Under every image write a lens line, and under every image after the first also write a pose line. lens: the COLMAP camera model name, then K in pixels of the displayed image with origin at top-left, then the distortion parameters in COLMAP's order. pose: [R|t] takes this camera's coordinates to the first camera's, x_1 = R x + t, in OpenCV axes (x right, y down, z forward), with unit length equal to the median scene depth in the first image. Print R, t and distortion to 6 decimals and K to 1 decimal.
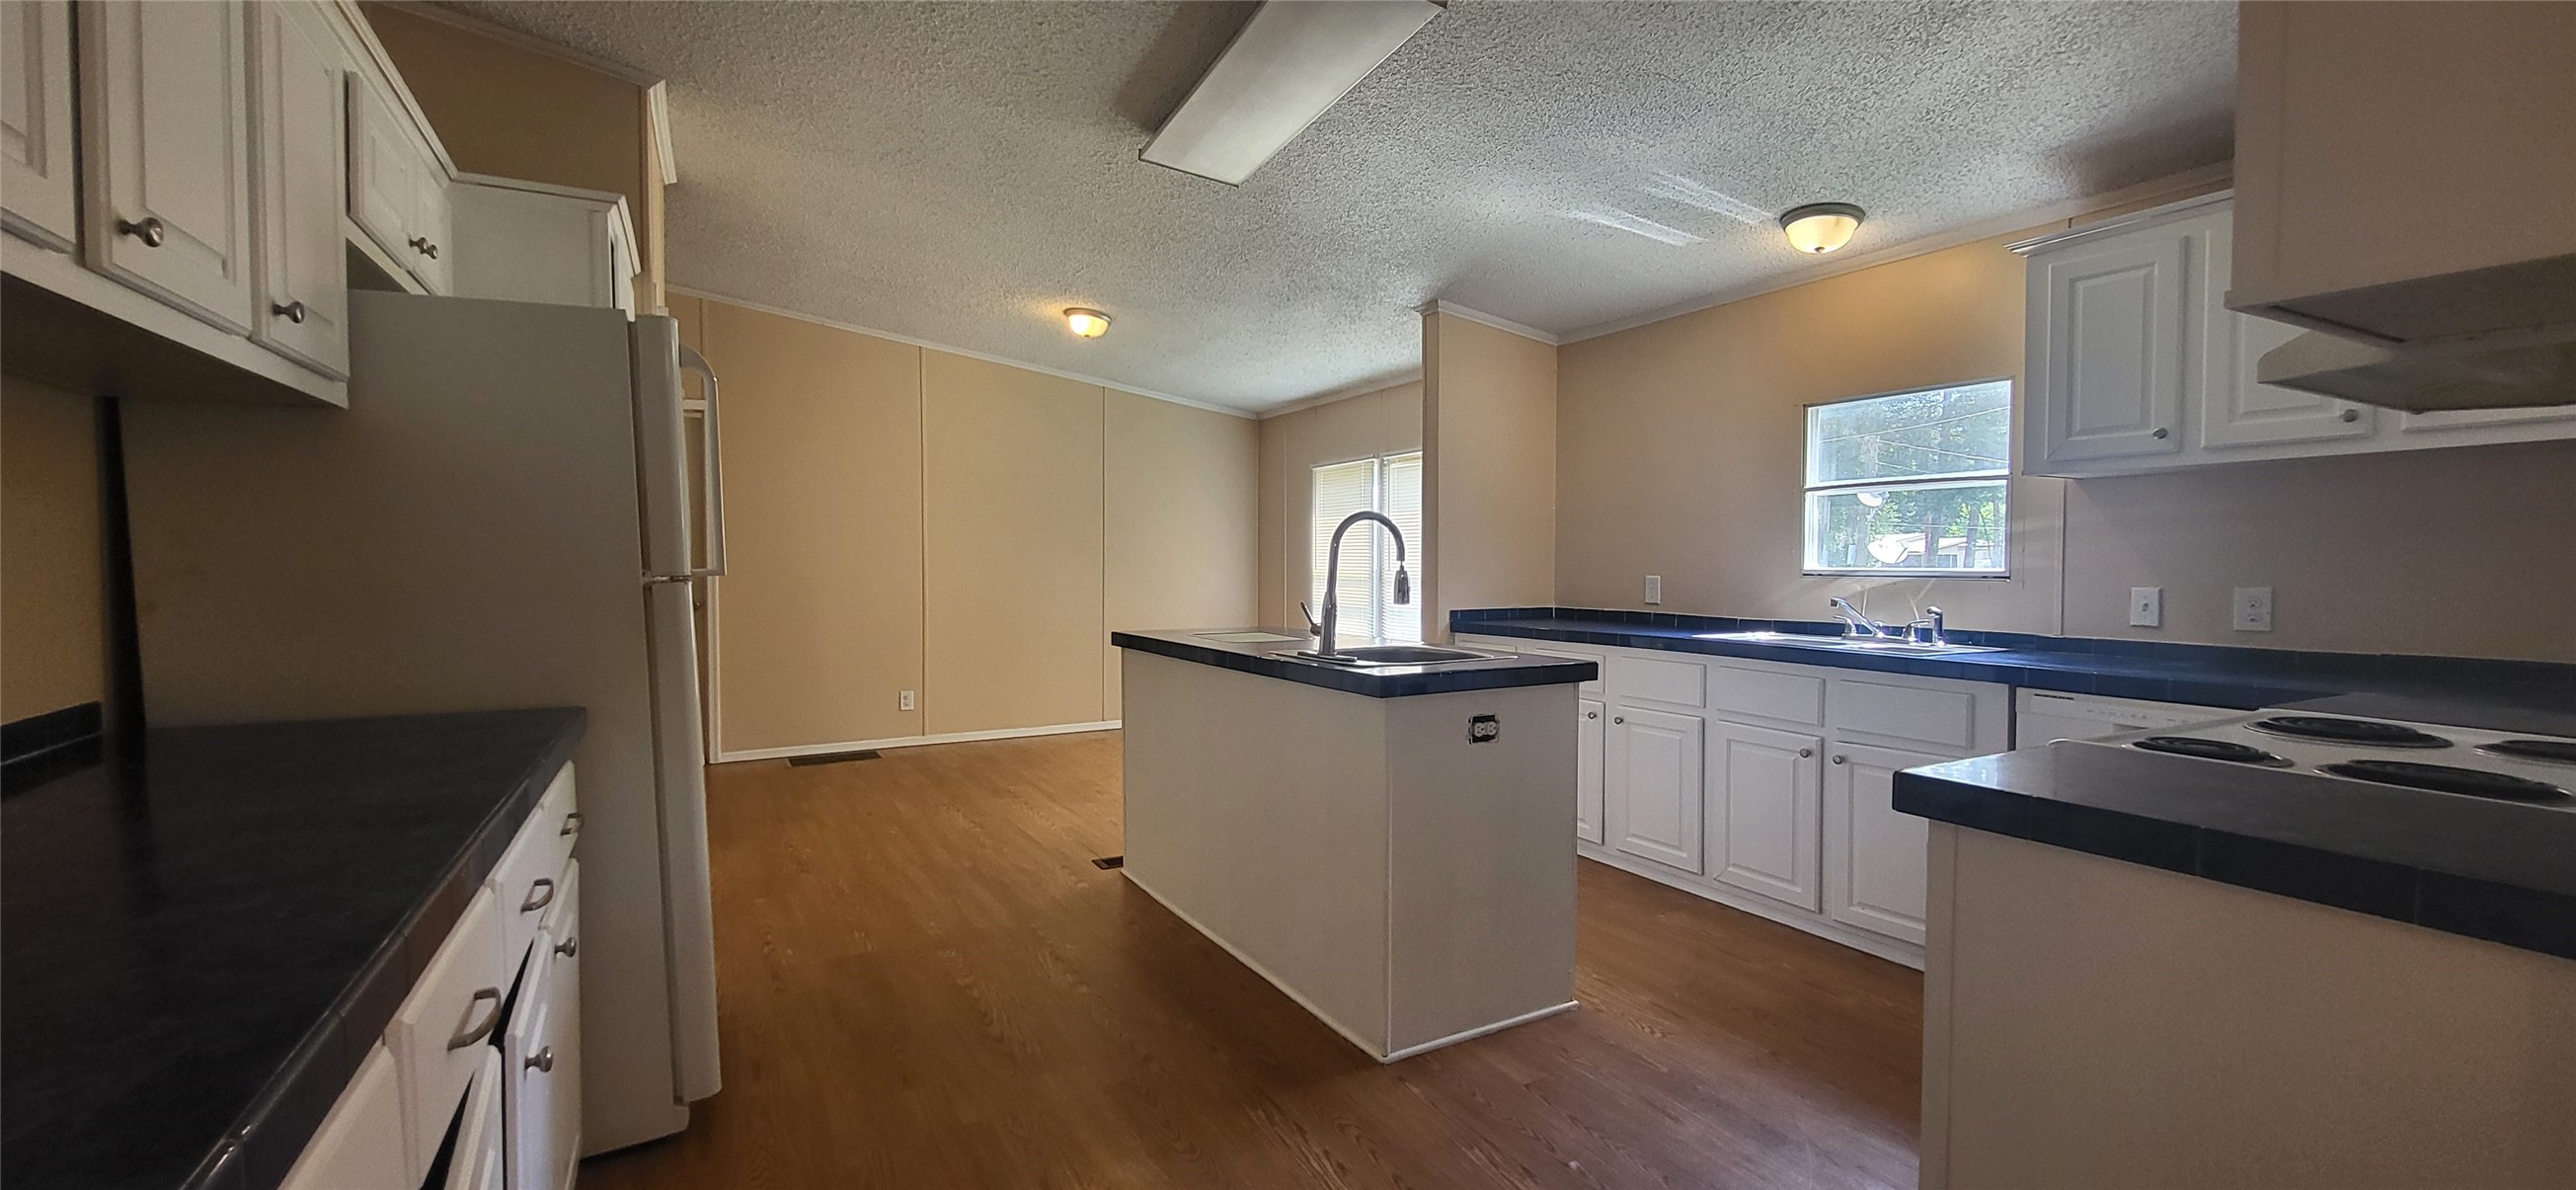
lens RADIAL K [[1005.2, 0, 1274.0], [0, 1005.2, 585.3], [0, 0, 1]] dist [-0.001536, 0.001063]
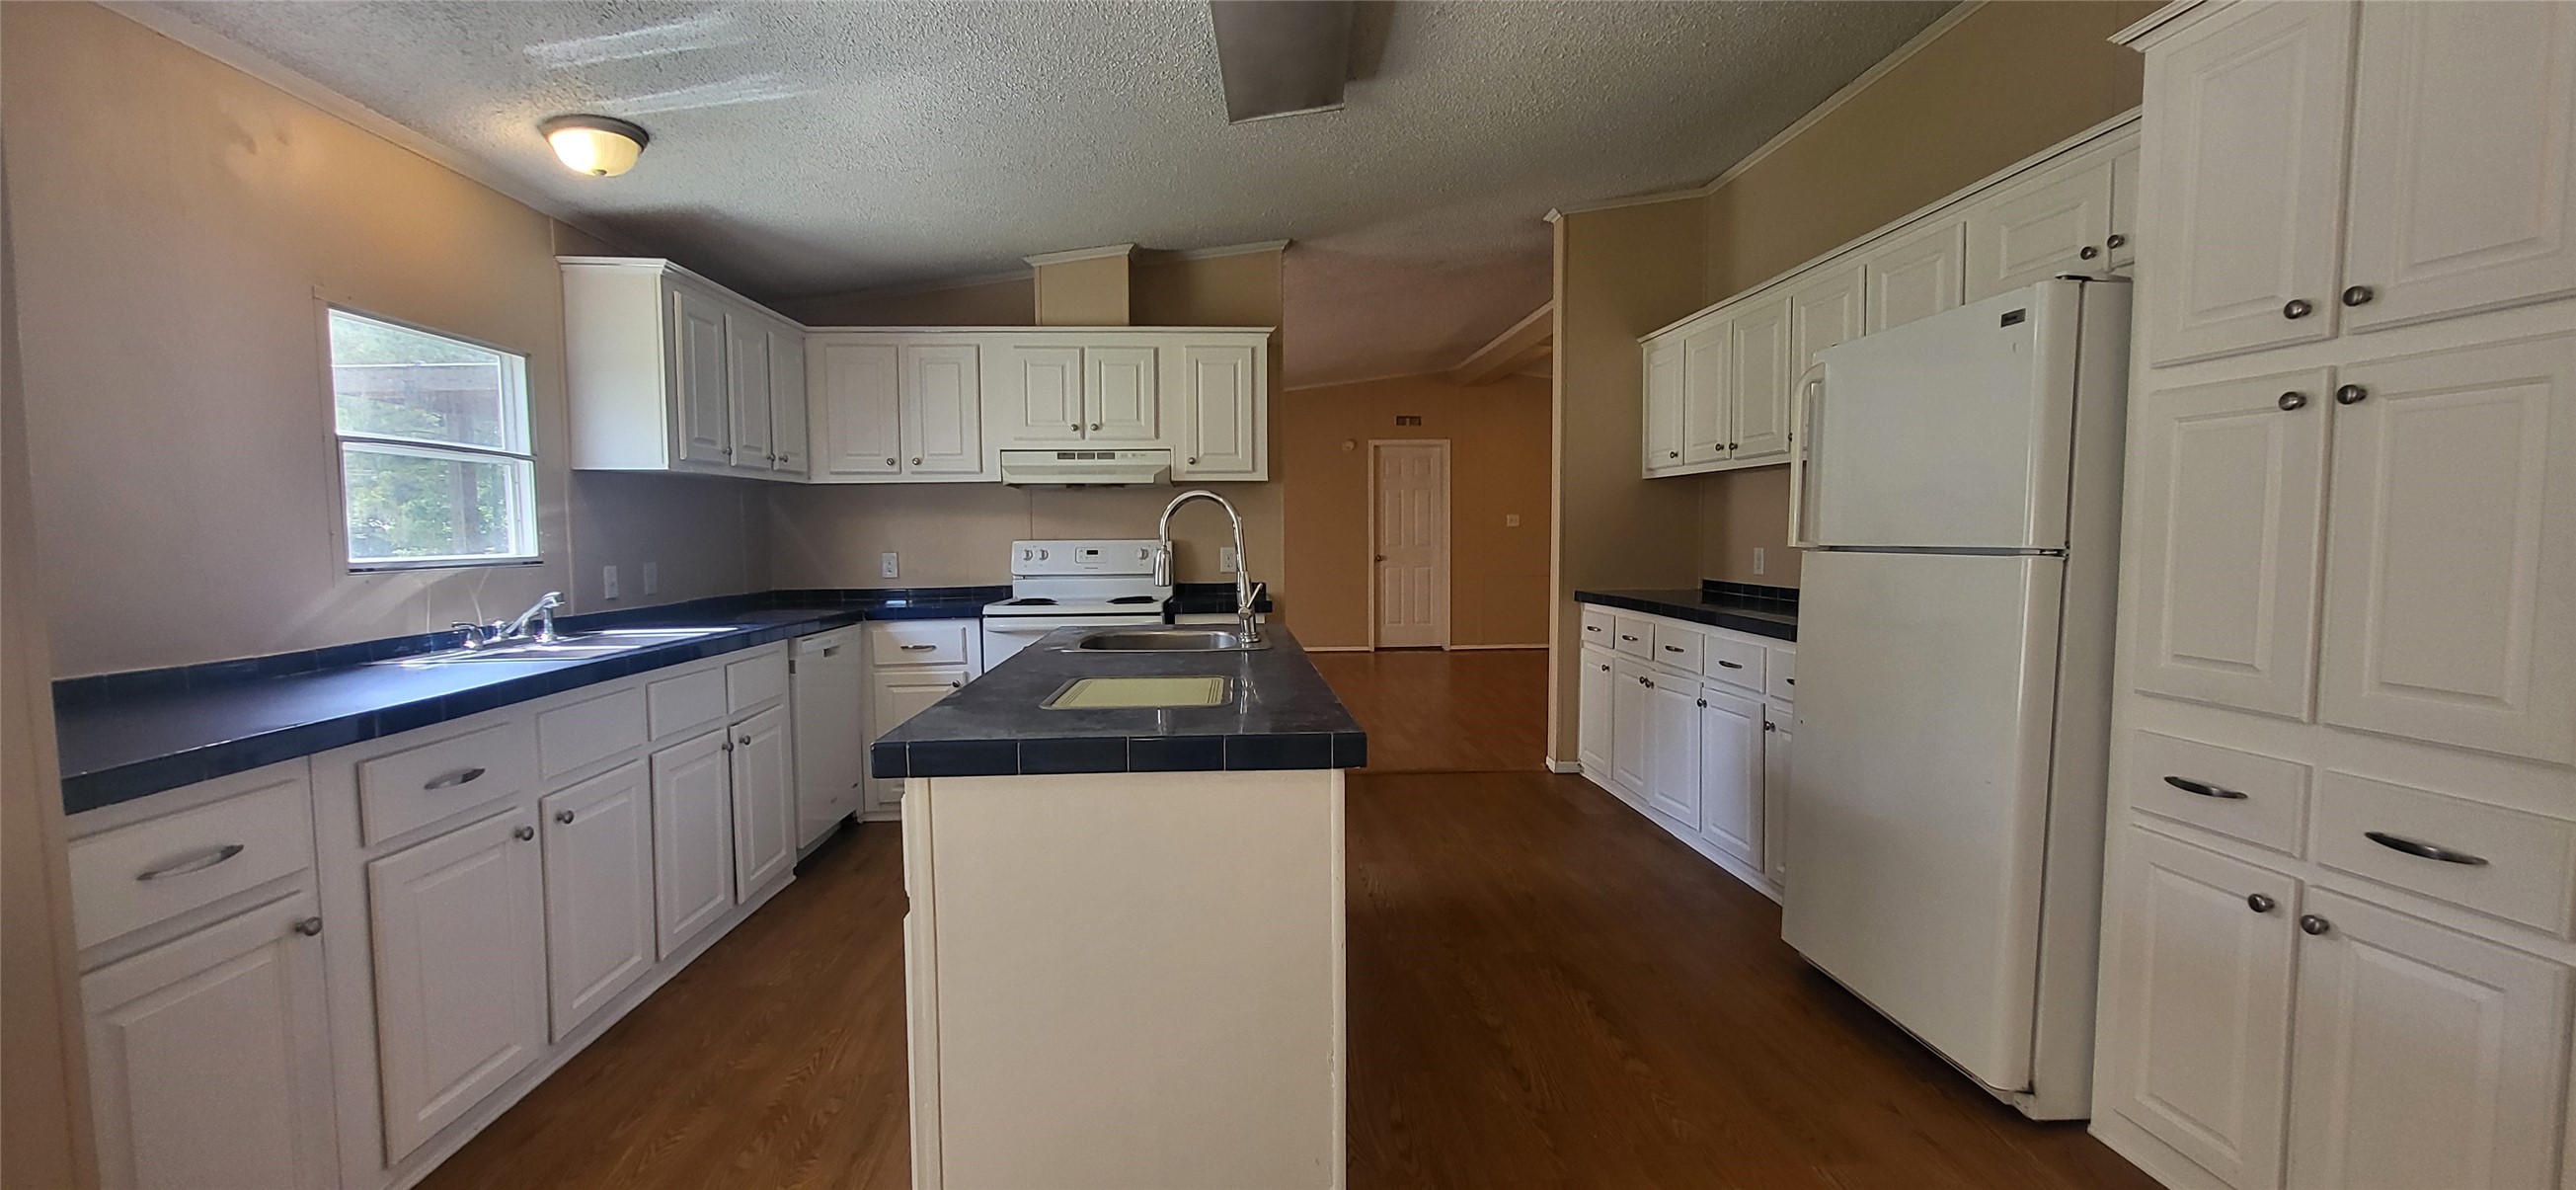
lens RADIAL K [[1005.2, 0, 1276.2], [0, 1005.2, 594.7], [0, 0, 1]] dist [-0.001536, 0.001063]
pose [[-0.894449, -0.019875, 0.446727, -0.318859], [0.022458, 0.995754, 0.089269, -0.043620], [-0.446605, 0.089879, -0.890205, 1.438076]]
